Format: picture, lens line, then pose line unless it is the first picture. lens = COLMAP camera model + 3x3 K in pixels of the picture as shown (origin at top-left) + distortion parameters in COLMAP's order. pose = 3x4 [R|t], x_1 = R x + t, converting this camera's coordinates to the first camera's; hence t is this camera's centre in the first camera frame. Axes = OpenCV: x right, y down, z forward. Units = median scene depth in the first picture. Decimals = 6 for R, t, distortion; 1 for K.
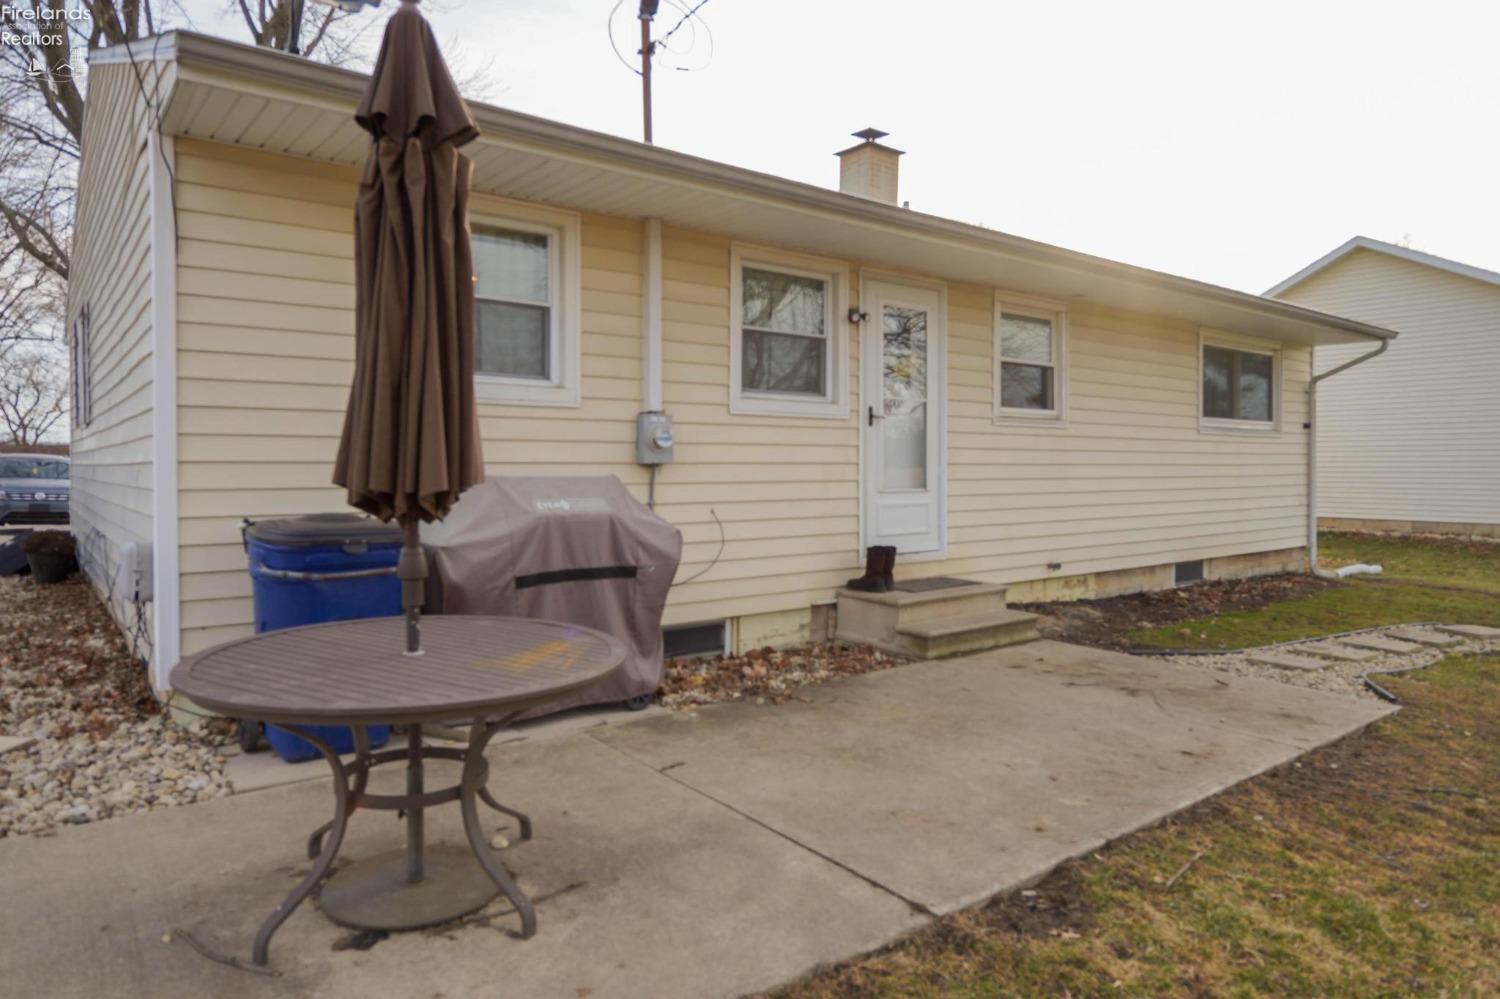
lens RADIAL K [[973.9, 0, 752.5], [0, 973.9, 479.8], [0, 0, 1]] dist [-0.028626, -0.000101]
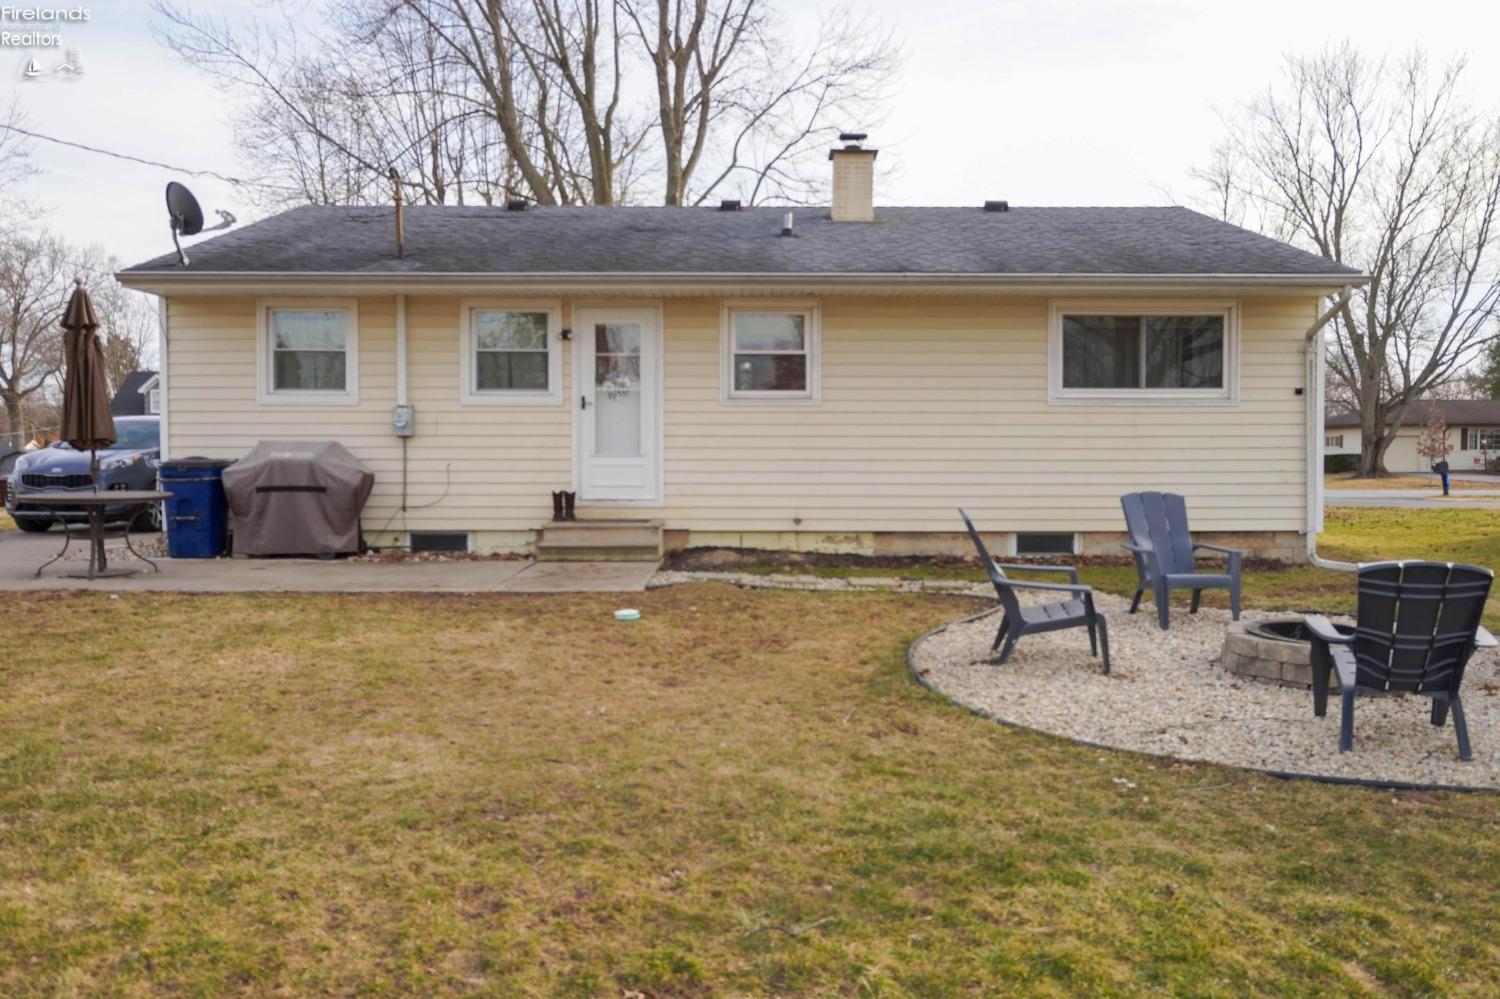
lens RADIAL K [[1307.8, 0, 750.0], [0, 1307.8, 499.5], [0, 0, 1]] dist [0.001994, -0.001873]
pose [[0.785770, 0.016872, -0.618288, 1.416630], [-0.009979, 0.999844, 0.014602, 0.044126], [0.618438, -0.005304, 0.785816, -0.347038]]
